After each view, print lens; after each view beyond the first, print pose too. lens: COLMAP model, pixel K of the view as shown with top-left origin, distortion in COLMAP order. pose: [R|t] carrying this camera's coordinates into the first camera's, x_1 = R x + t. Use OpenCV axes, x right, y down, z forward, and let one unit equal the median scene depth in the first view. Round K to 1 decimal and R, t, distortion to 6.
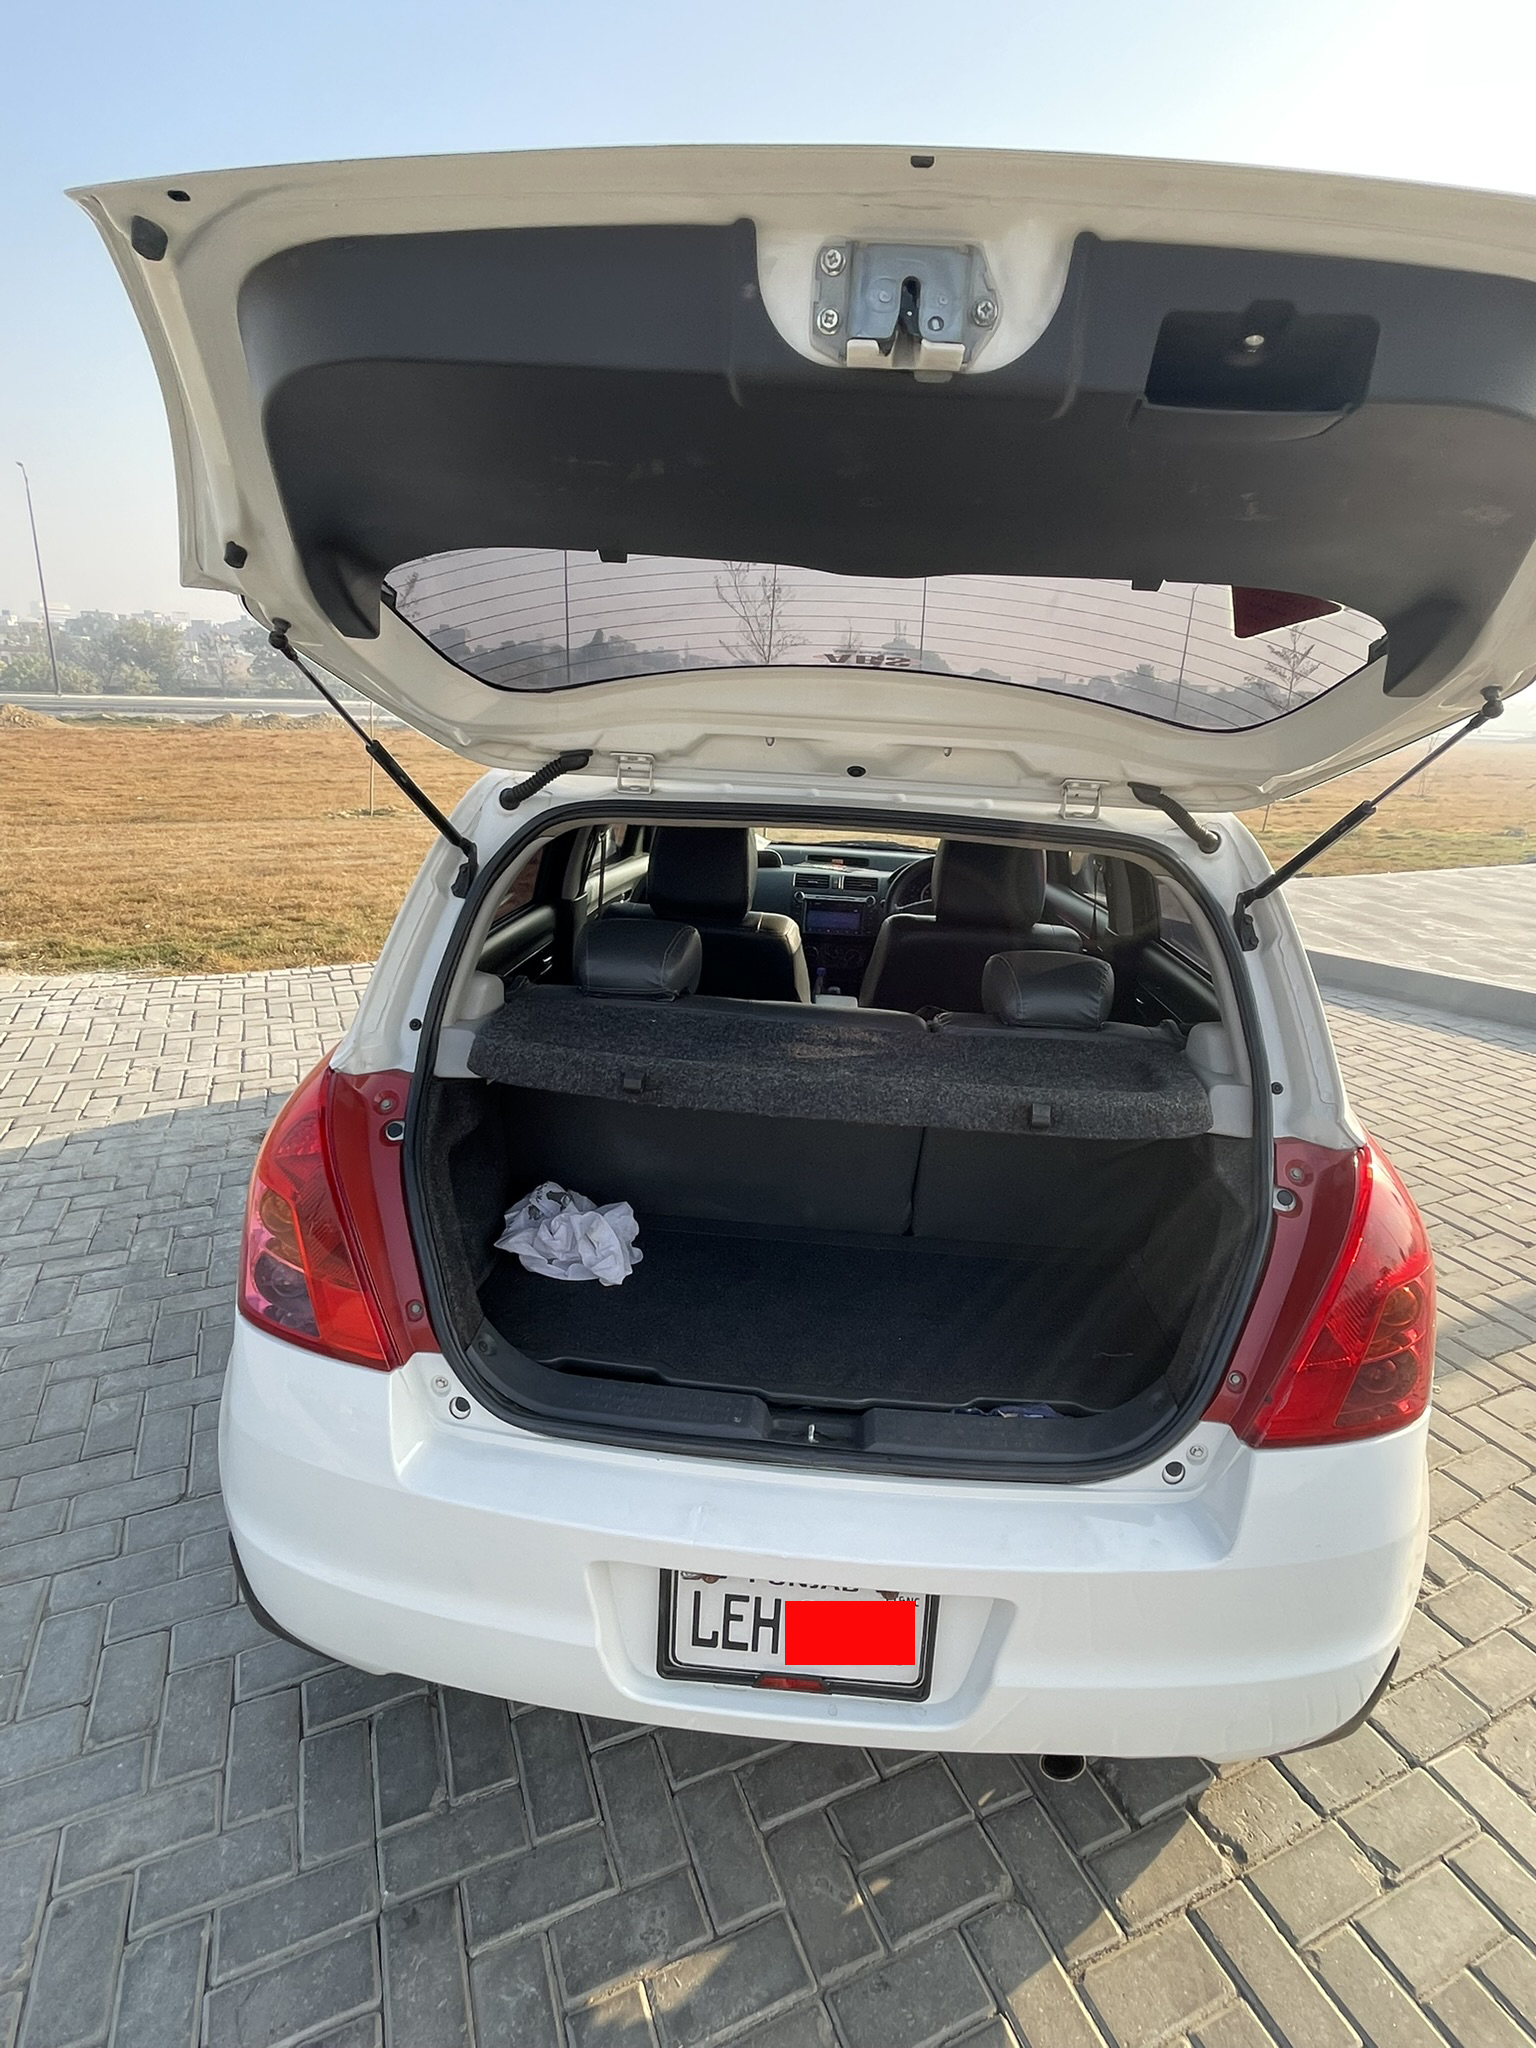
lens RADIAL K [[1020.2, 0, 779.5], [0, 1020.2, 1026.8], [0, 0, 1]] dist [-0.002925, 0.003467]
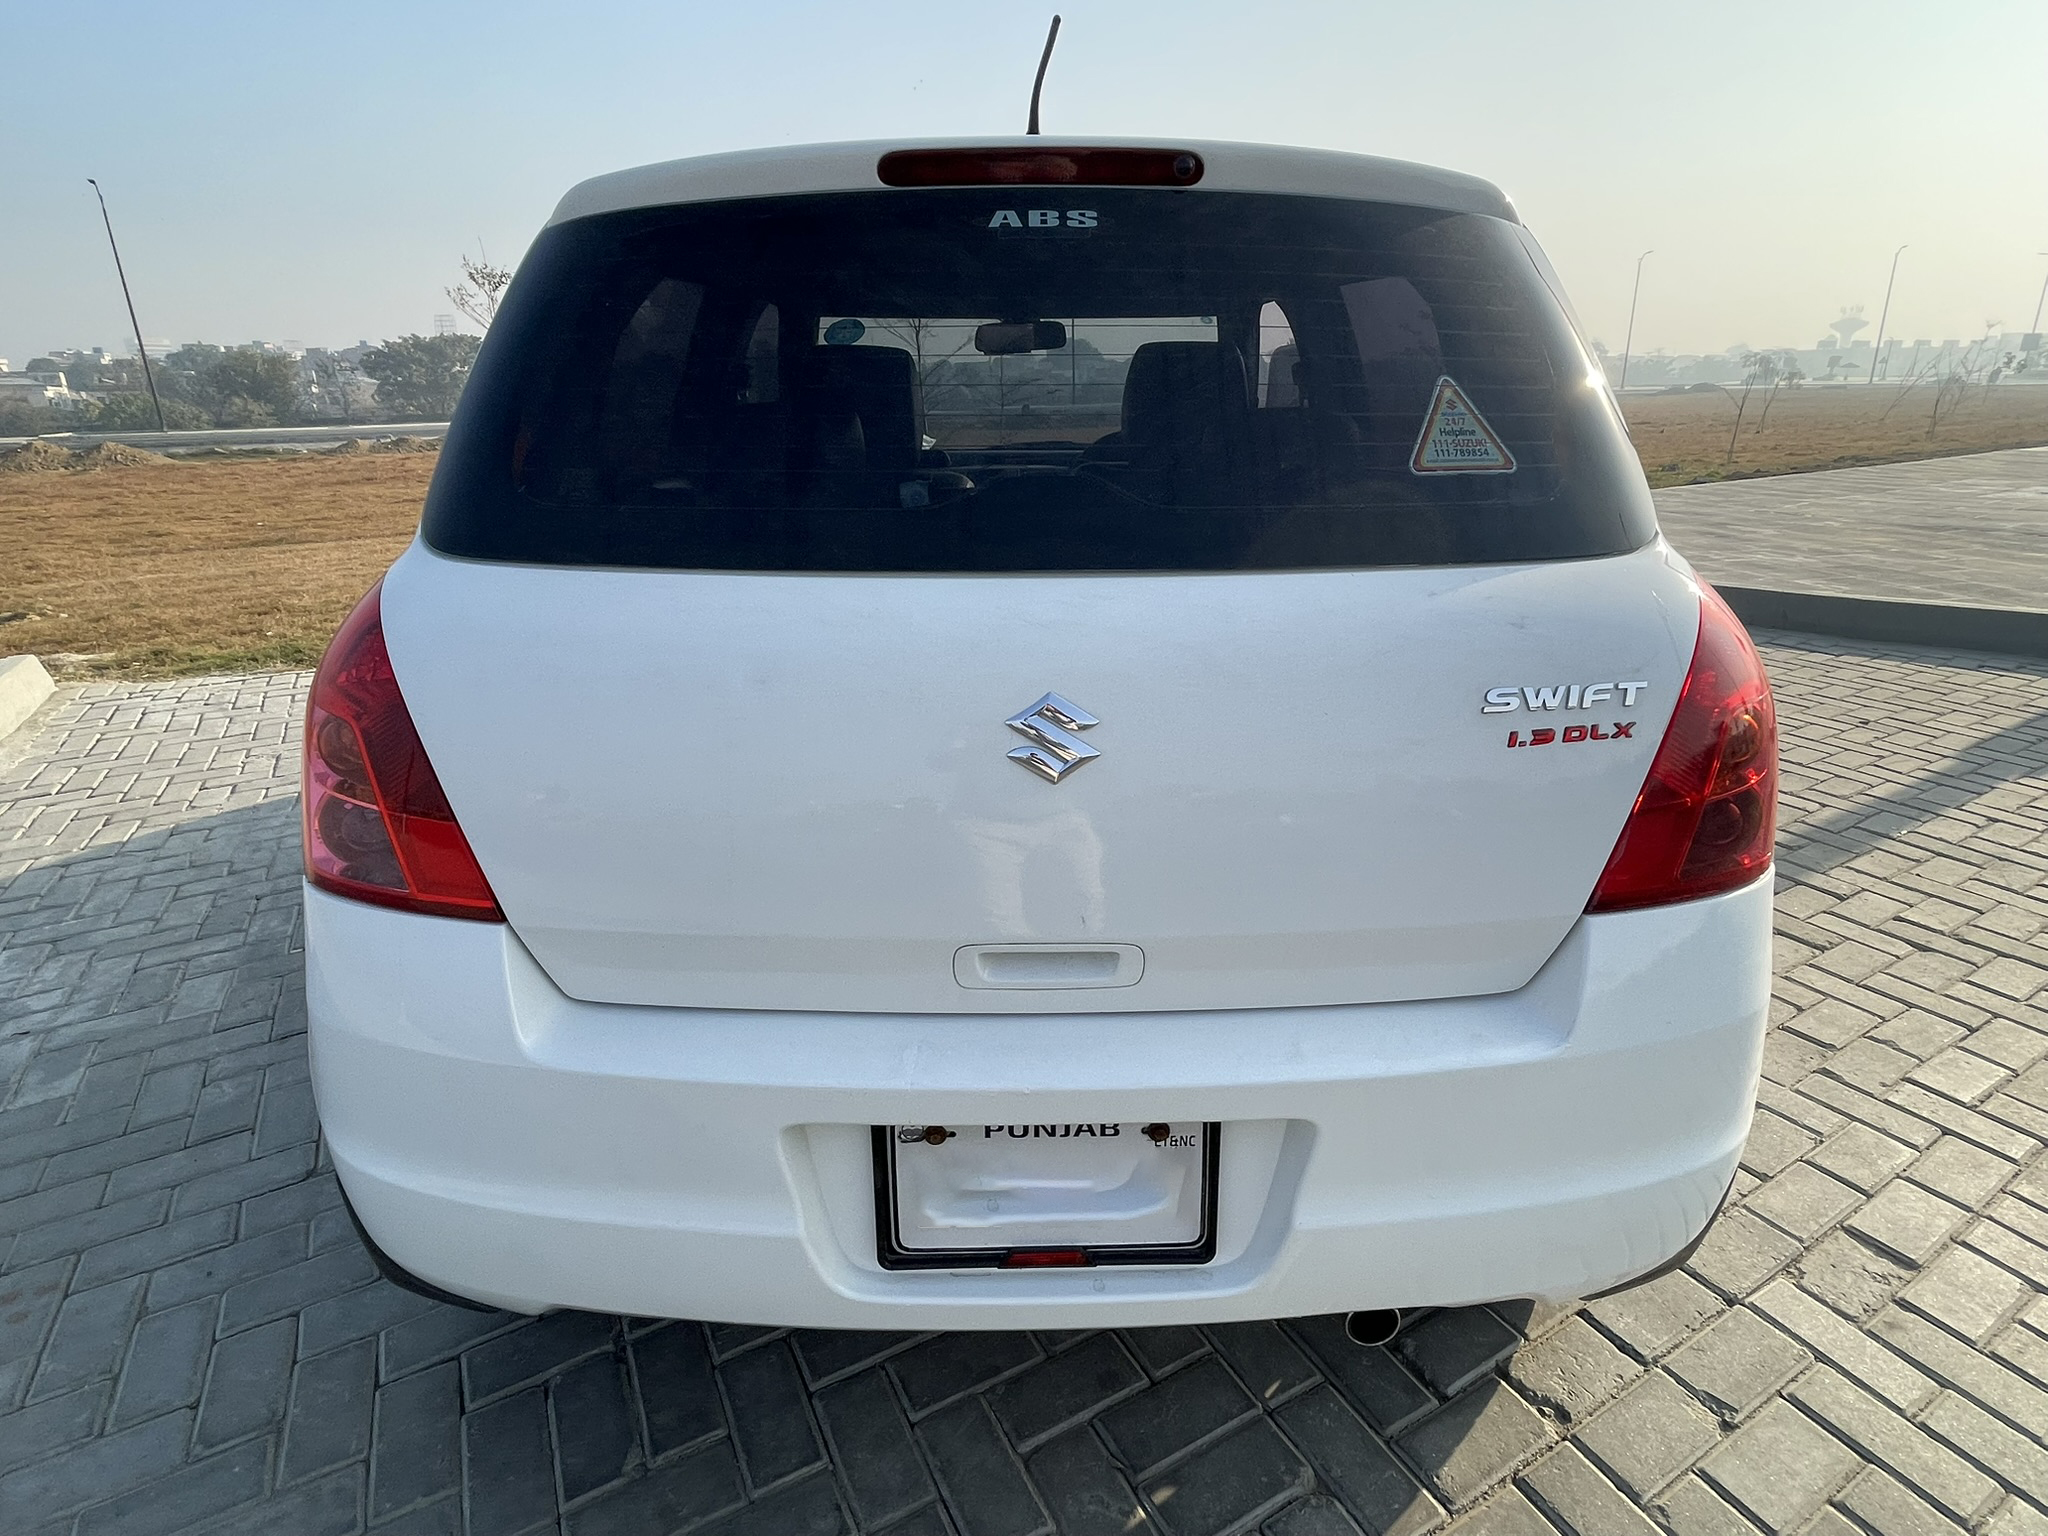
lens RADIAL K [[1020.2, 0, 1019.9], [0, 1020.2, 769.8], [0, 0, 1]] dist [-0.002925, 0.003467]
pose [[0.995246, -0.080669, 0.054566, -0.017296], [0.078505, 0.996082, 0.040706, 0.174490], [-0.057636, -0.036228, 0.997680, 0.160058]]
